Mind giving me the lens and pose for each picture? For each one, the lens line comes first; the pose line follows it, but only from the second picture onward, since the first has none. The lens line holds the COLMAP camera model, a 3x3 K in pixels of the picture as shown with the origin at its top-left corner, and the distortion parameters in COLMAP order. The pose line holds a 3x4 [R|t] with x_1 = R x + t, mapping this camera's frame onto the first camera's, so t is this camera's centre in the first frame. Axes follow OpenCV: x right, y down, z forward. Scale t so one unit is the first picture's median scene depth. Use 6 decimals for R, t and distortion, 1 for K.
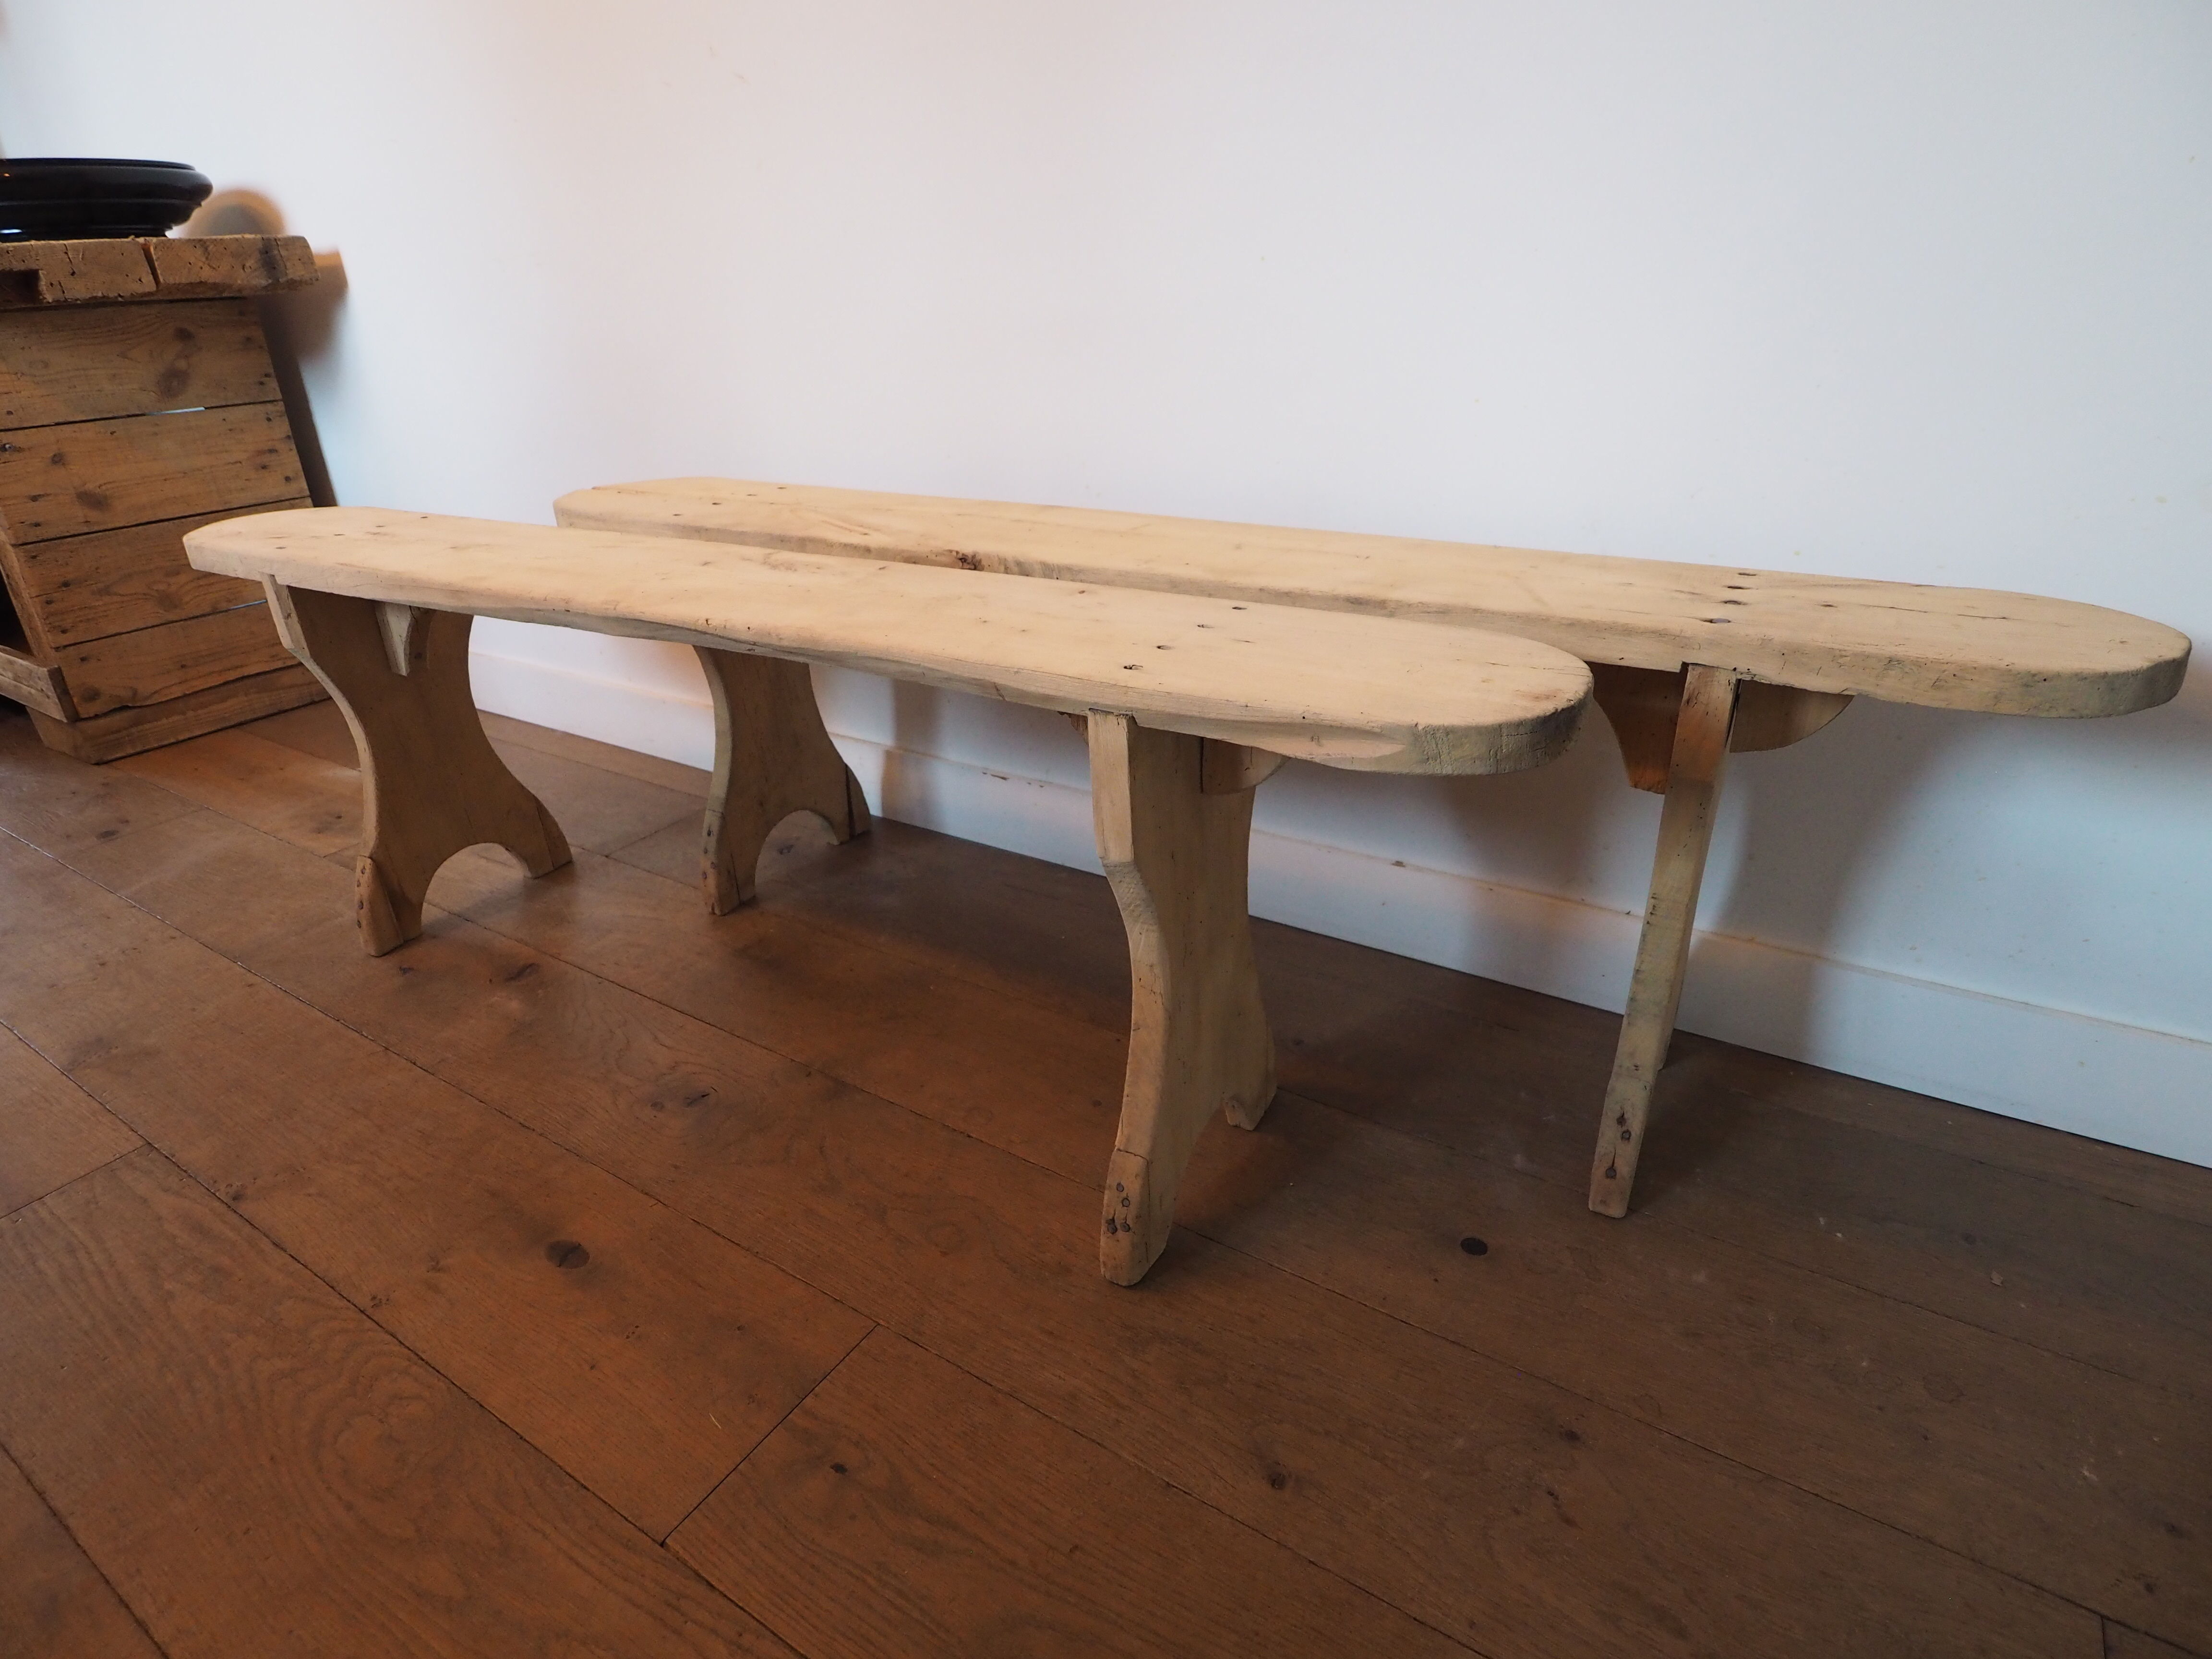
lens RADIAL K [[1189.6, 0, 1108.6], [0, 1189.6, 818.4], [0, 0, 1]] dist [-0.004182, -0.004537]
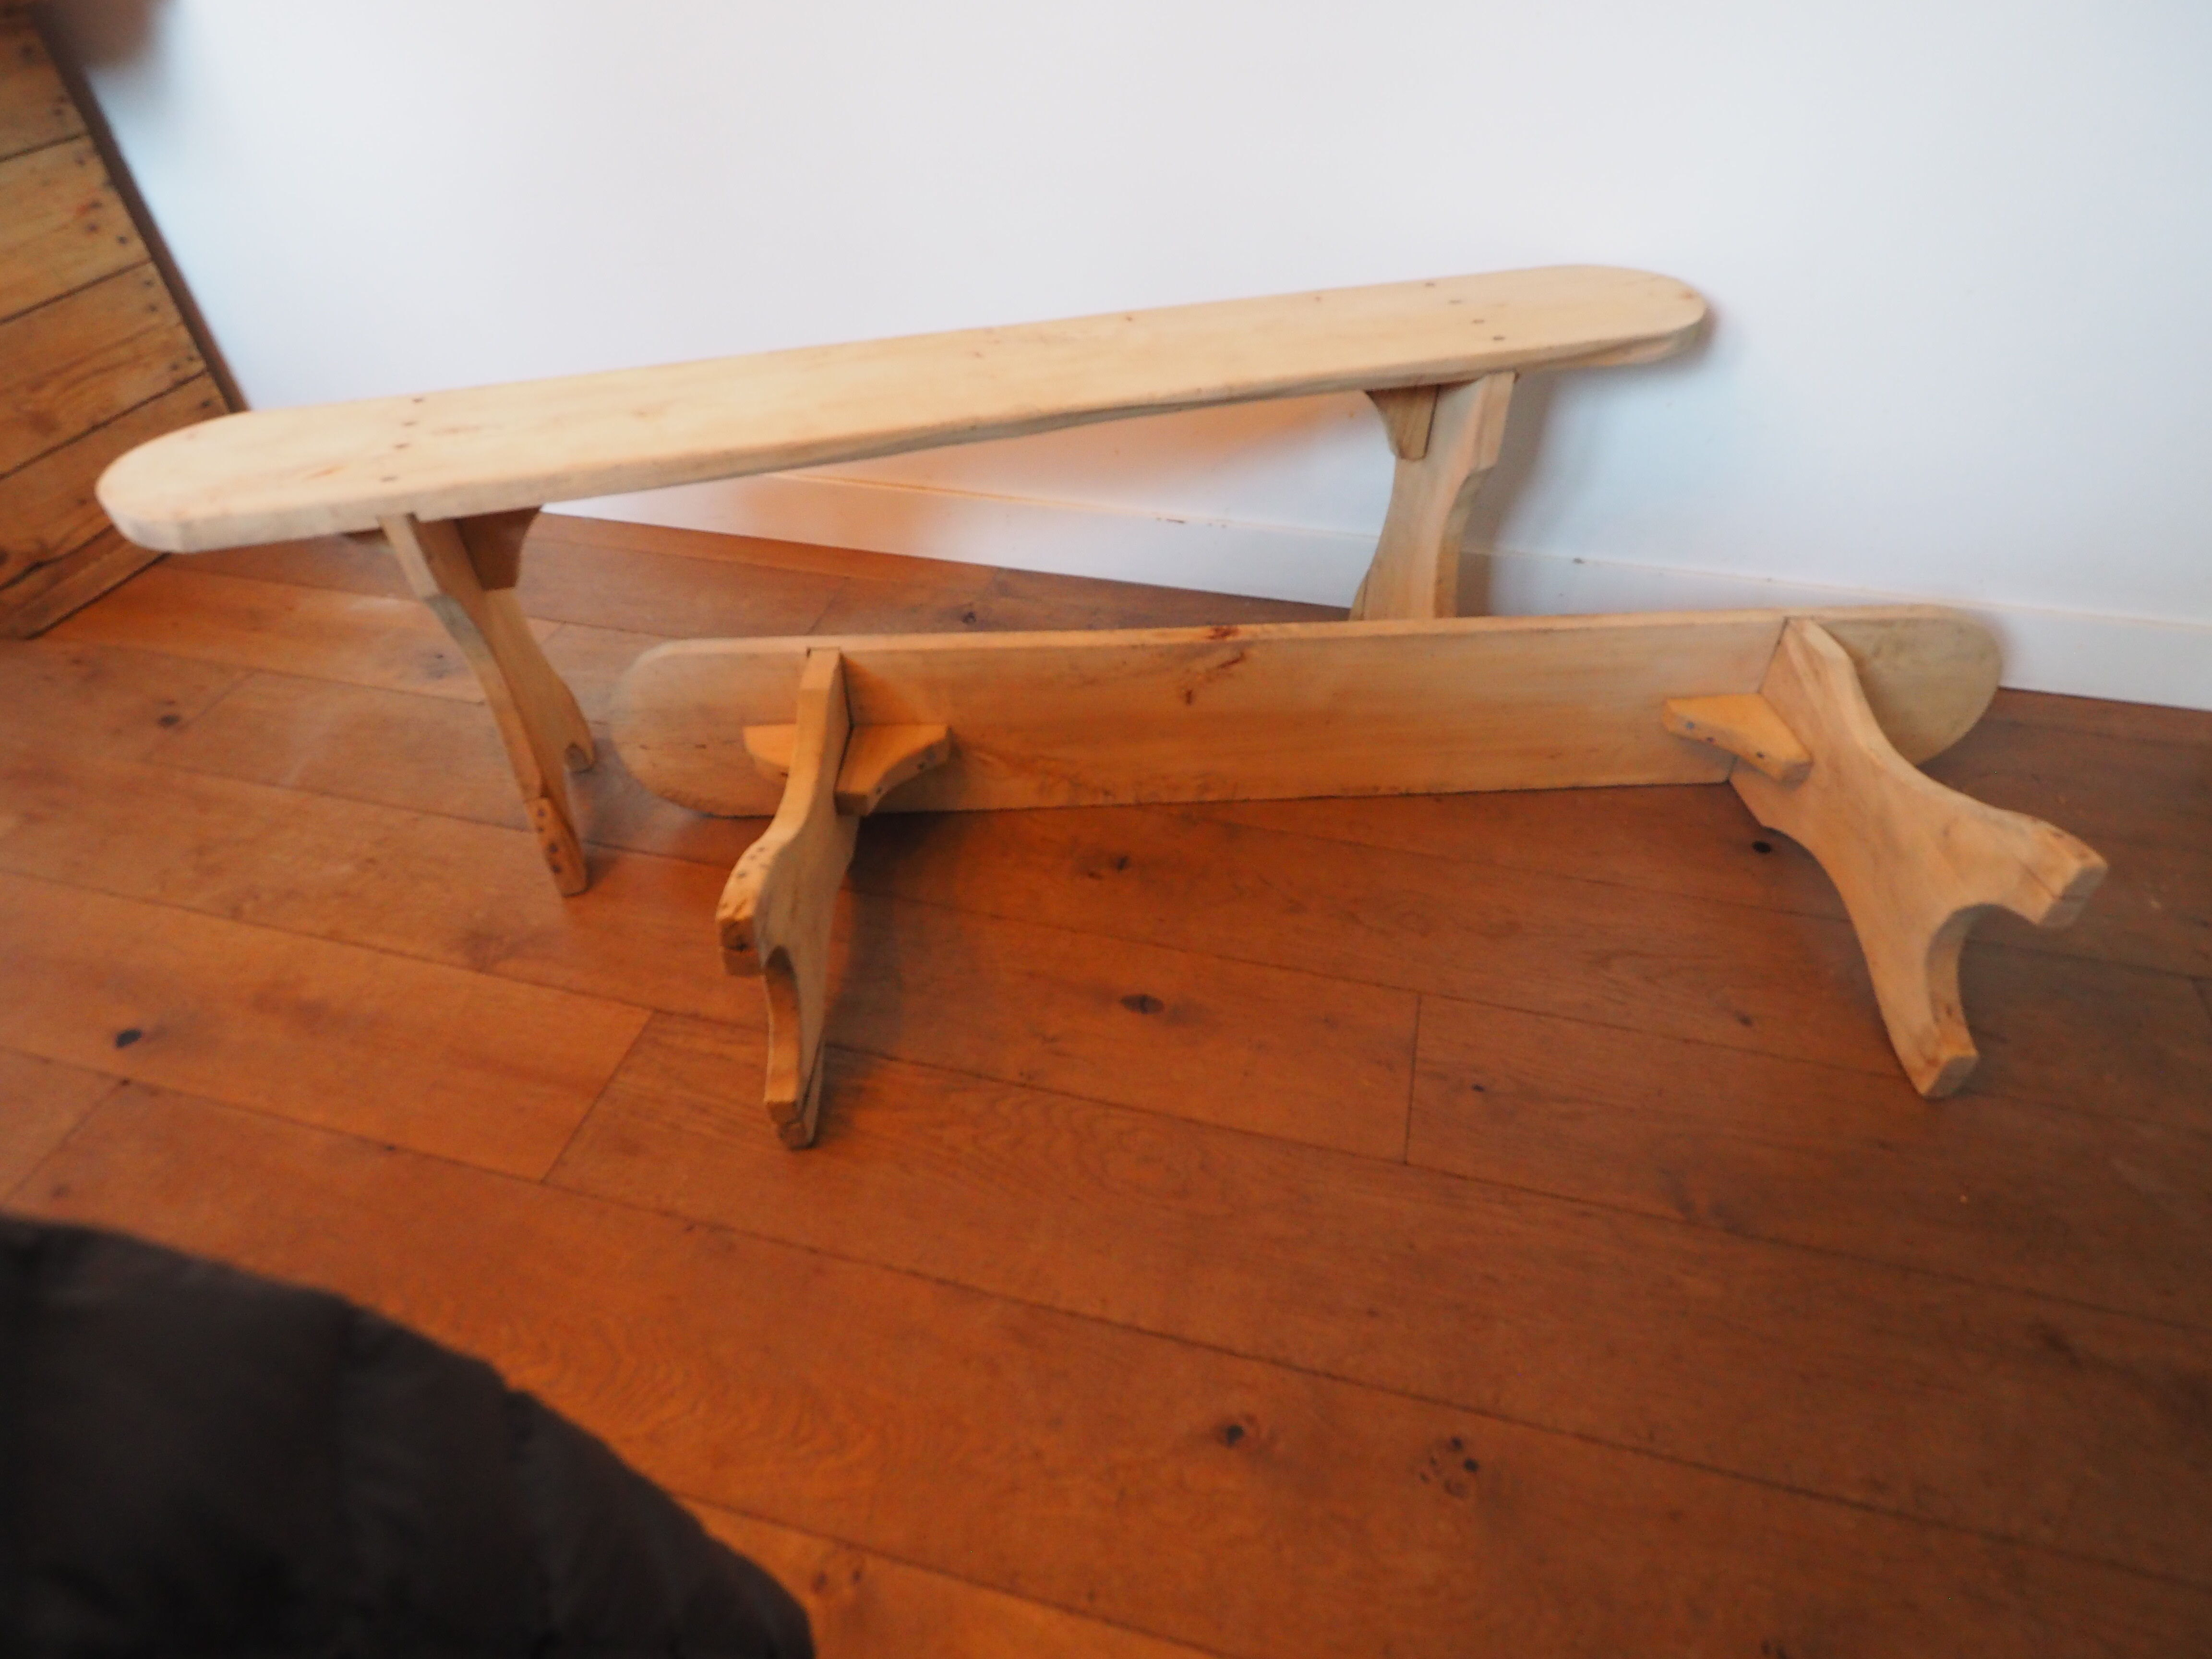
lens RADIAL K [[1189.6, 0, 1108.5], [0, 1189.6, 836.2], [0, 0, 1]] dist [-0.004182, -0.004537]
pose [[0.950006, -0.201721, 0.238320, -0.360156], [0.118610, 0.939221, 0.322174, -0.094527], [-0.288824, -0.277800, 0.916192, -0.033110]]
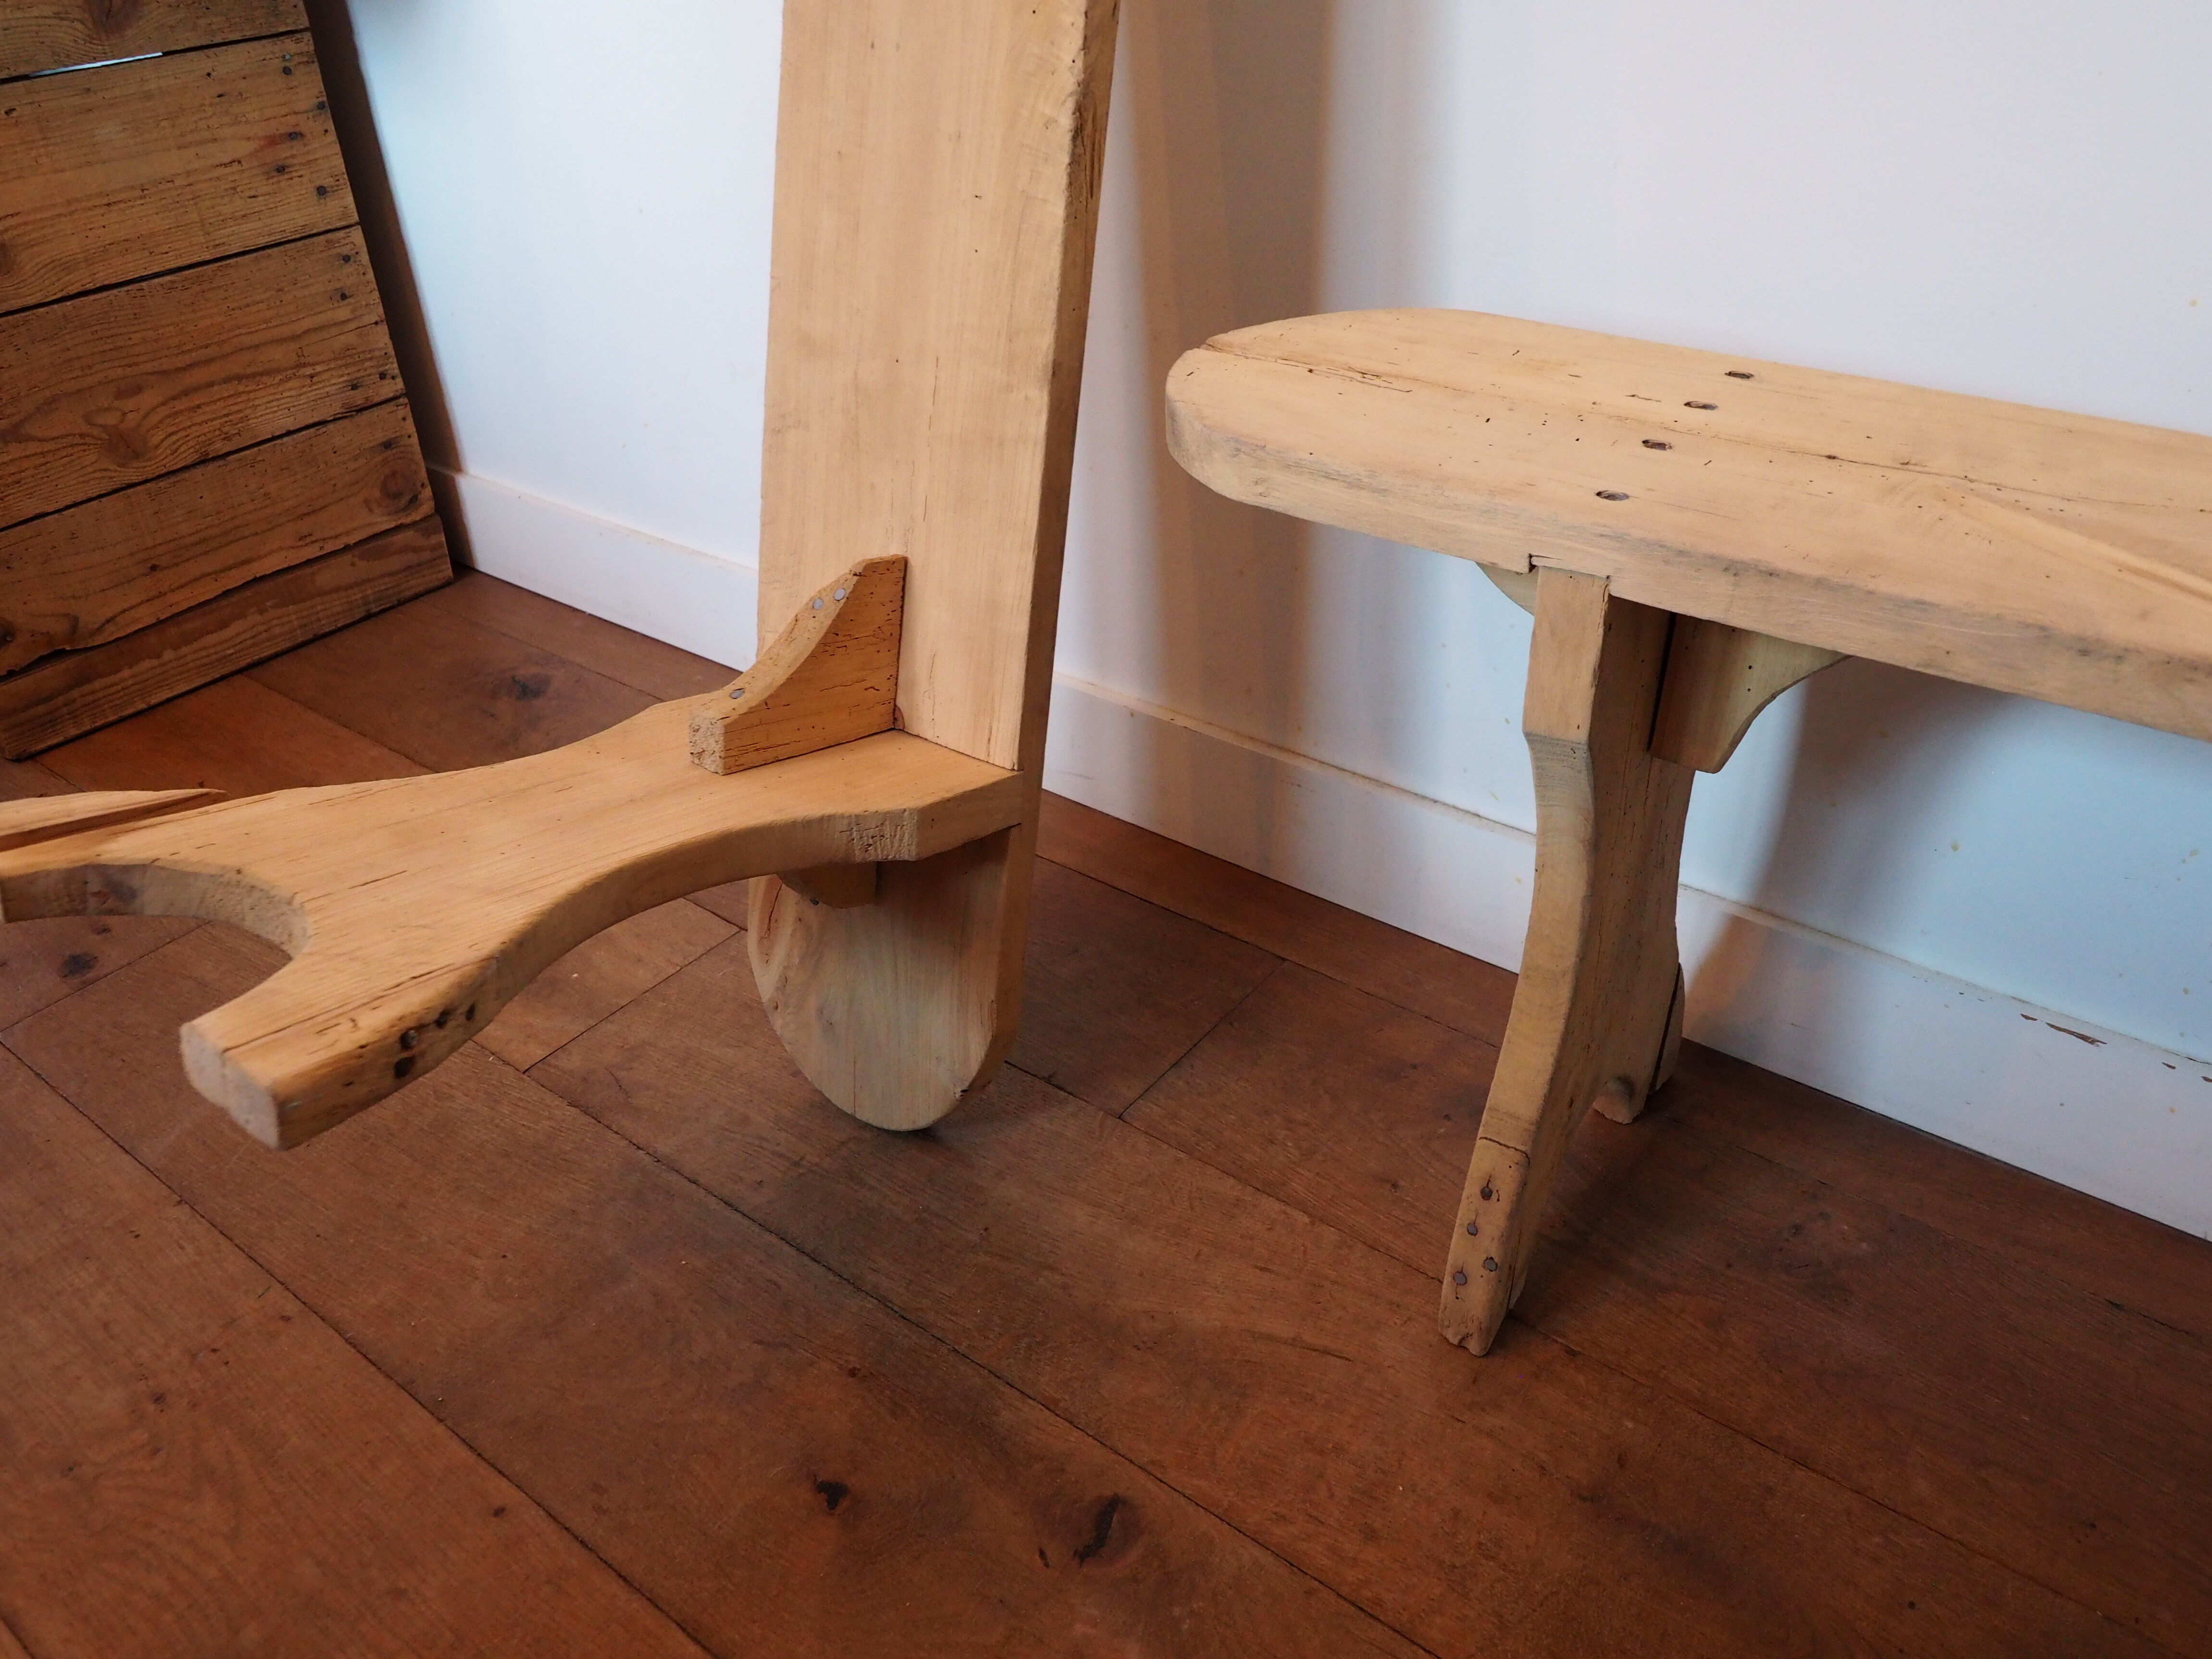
lens RADIAL K [[1695.4, 0, 1117.7], [0, 1695.4, 843.2], [0, 0, 1]] dist [-0.000423, -0.001281]
pose [[0.996062, 0.044962, -0.076414, -0.307753], [-0.032452, 0.986952, 0.157708, -0.147612], [0.082508, -0.154607, 0.984525, 0.290560]]
